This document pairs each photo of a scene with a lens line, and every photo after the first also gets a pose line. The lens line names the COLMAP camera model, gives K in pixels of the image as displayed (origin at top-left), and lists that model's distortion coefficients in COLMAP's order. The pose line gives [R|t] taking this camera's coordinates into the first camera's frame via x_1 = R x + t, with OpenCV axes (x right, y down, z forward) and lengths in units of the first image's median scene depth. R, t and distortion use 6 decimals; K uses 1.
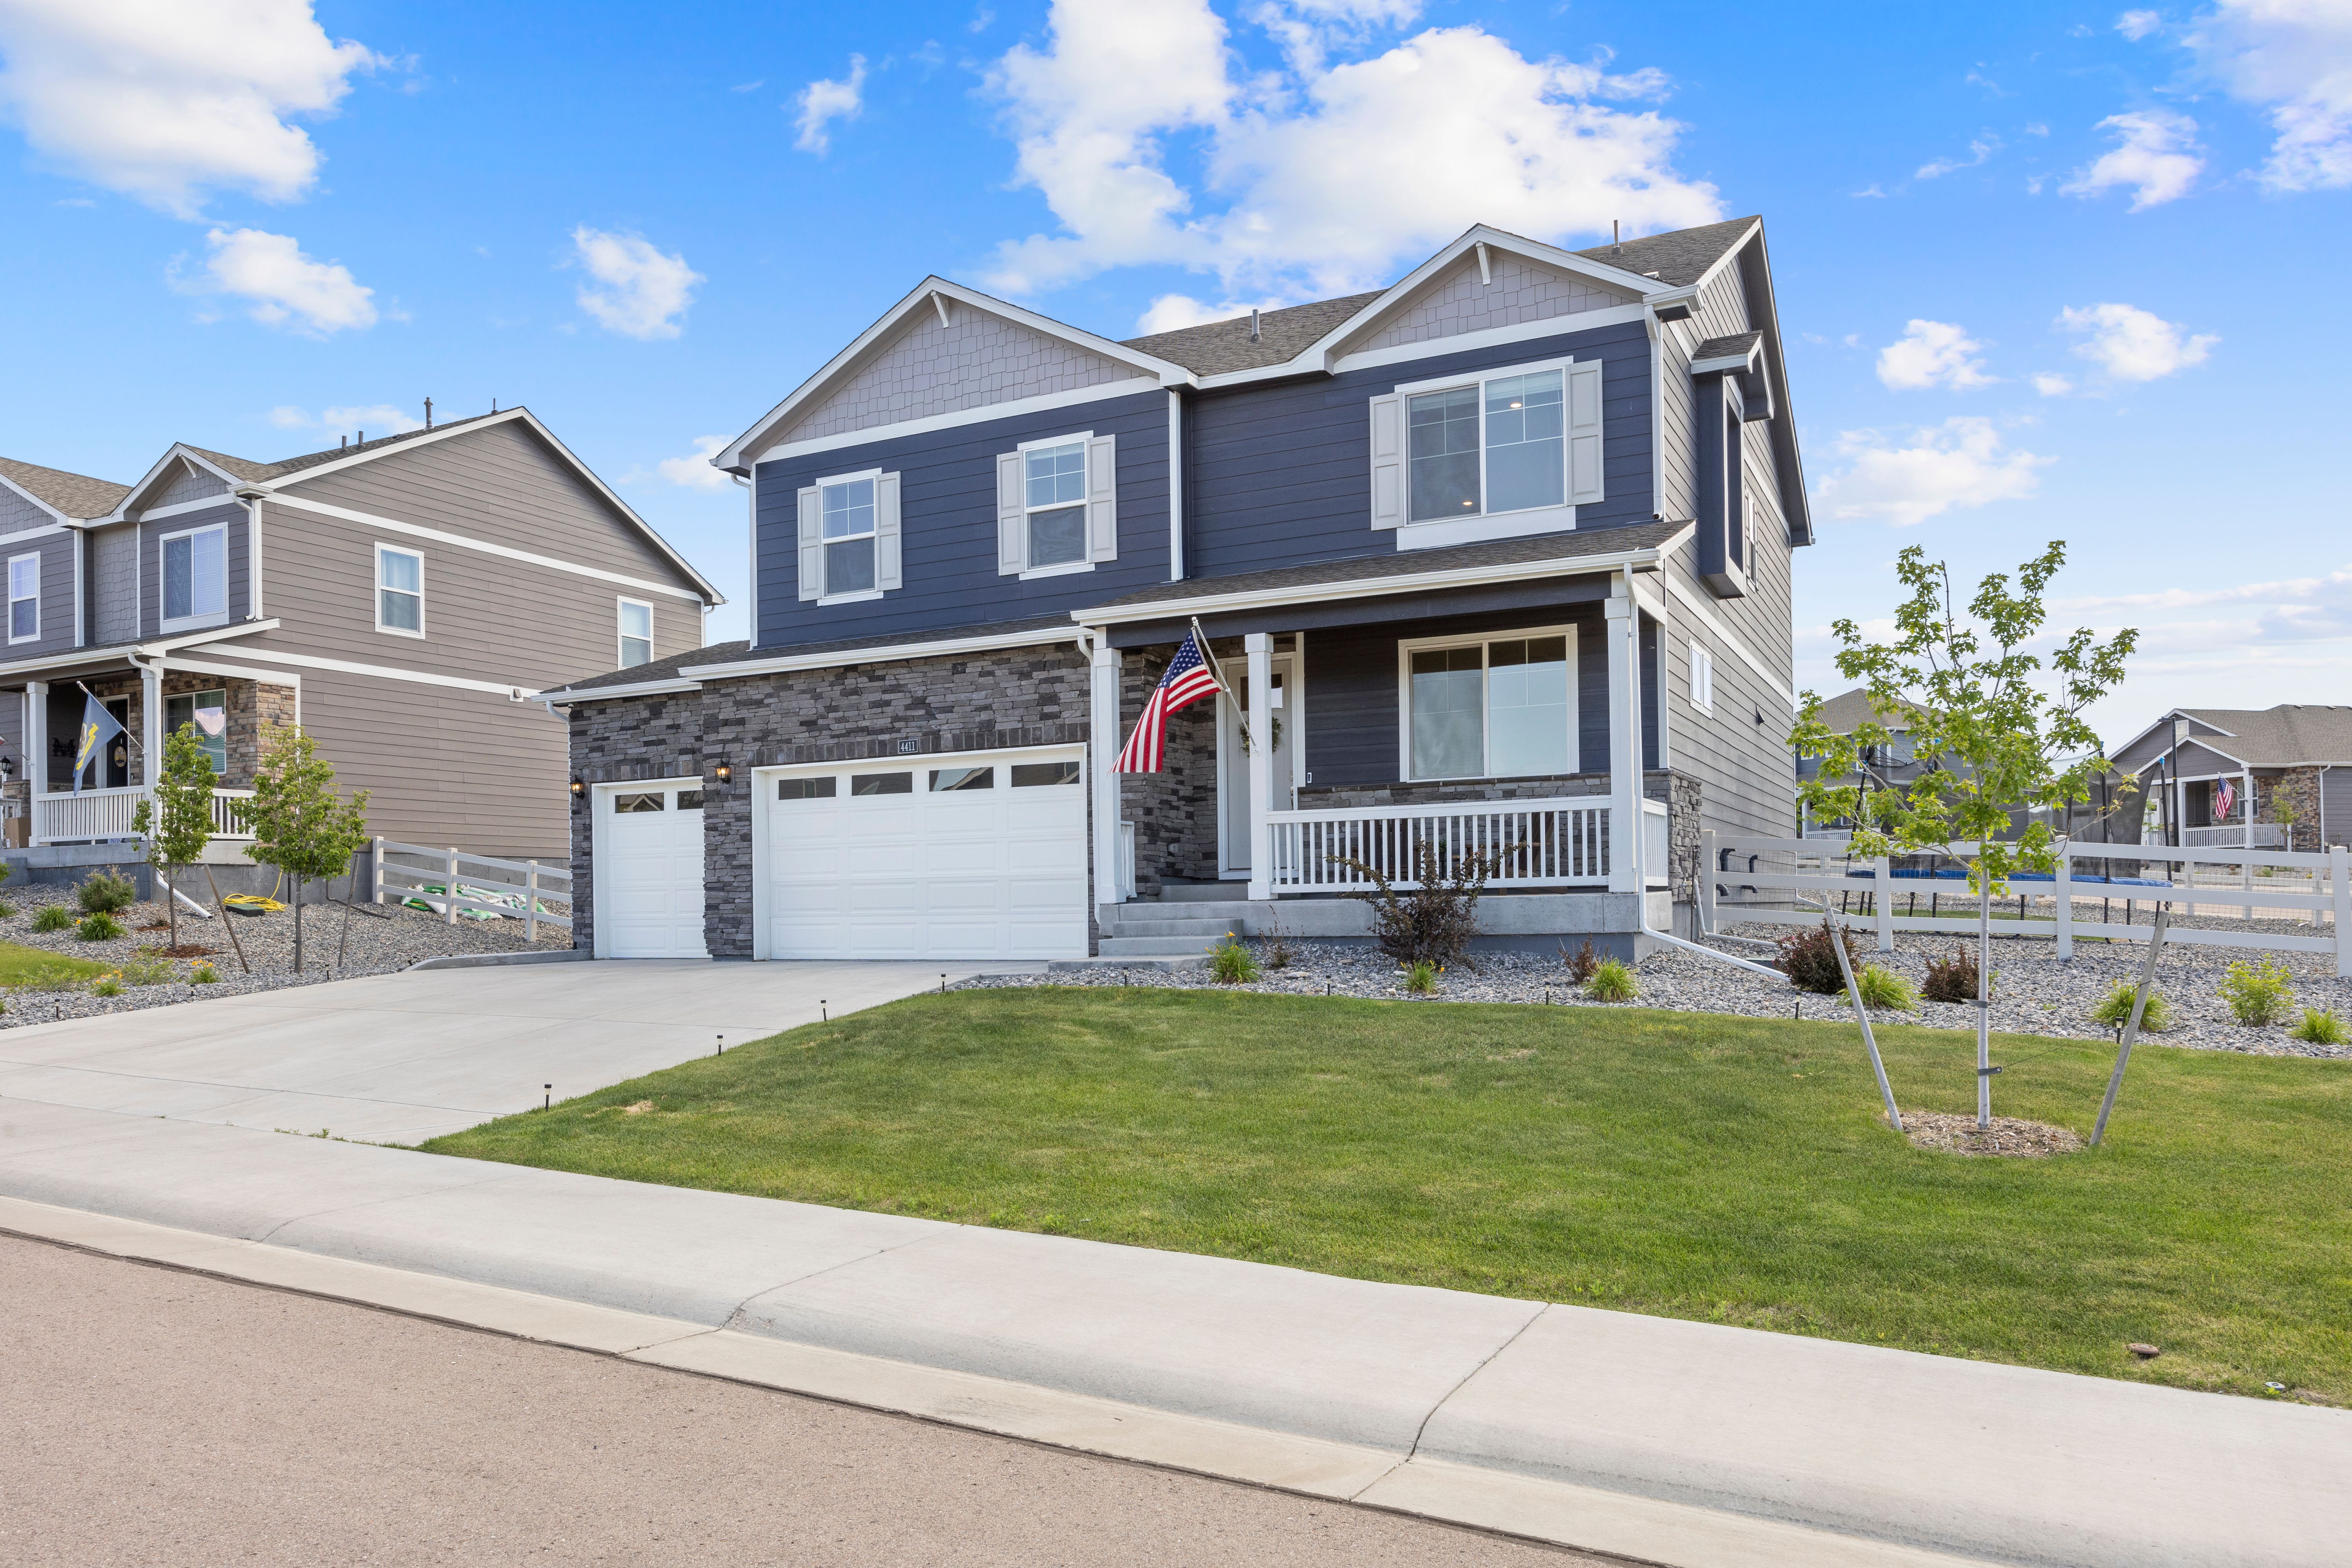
lens RADIAL K [[1625.7, 0, 1176.0], [0, 1625.7, 784.0], [0, 0, 1]] dist [0.003377, 0.000314]
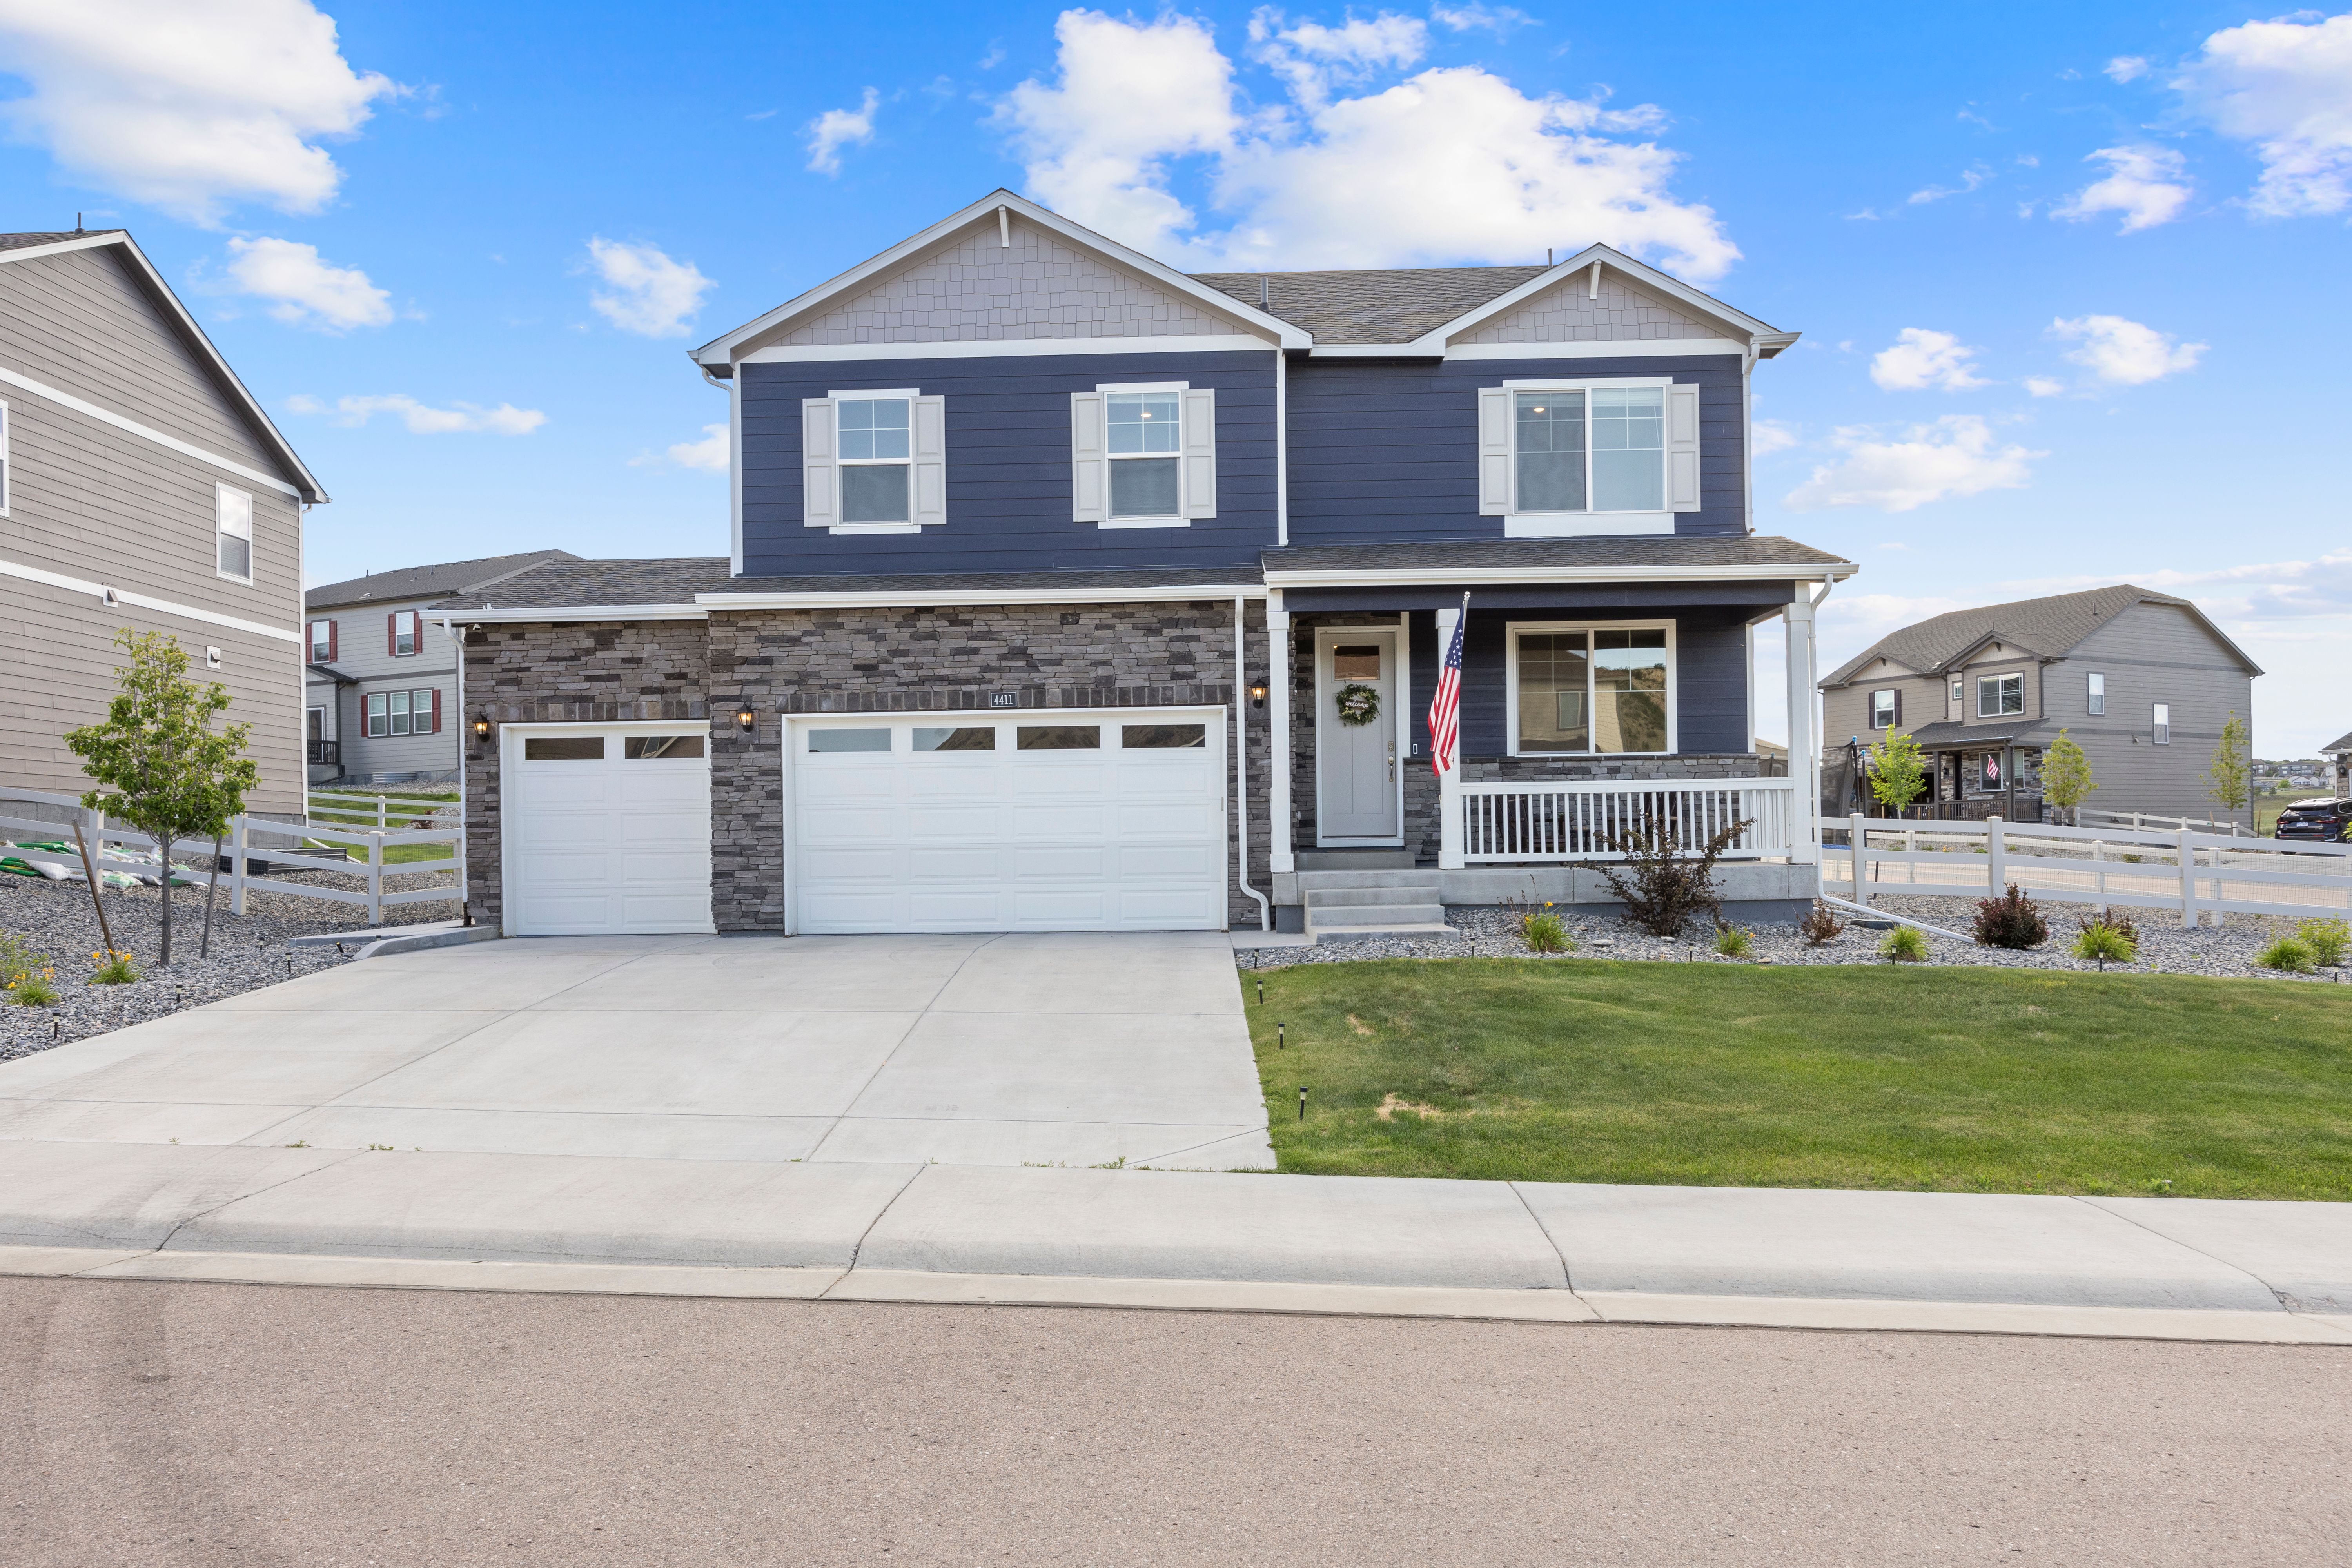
lens RADIAL K [[1609.3, 0, 1173.4], [0, 1609.3, 743.4], [0, 0, 1]] dist [0.000024, 0.000297]
pose [[0.900406, 0.033025, 0.433796, -0.454123], [-0.033977, 0.999407, -0.005560, 0.003170], [-0.433722, -0.009733, 0.900994, 0.134777]]
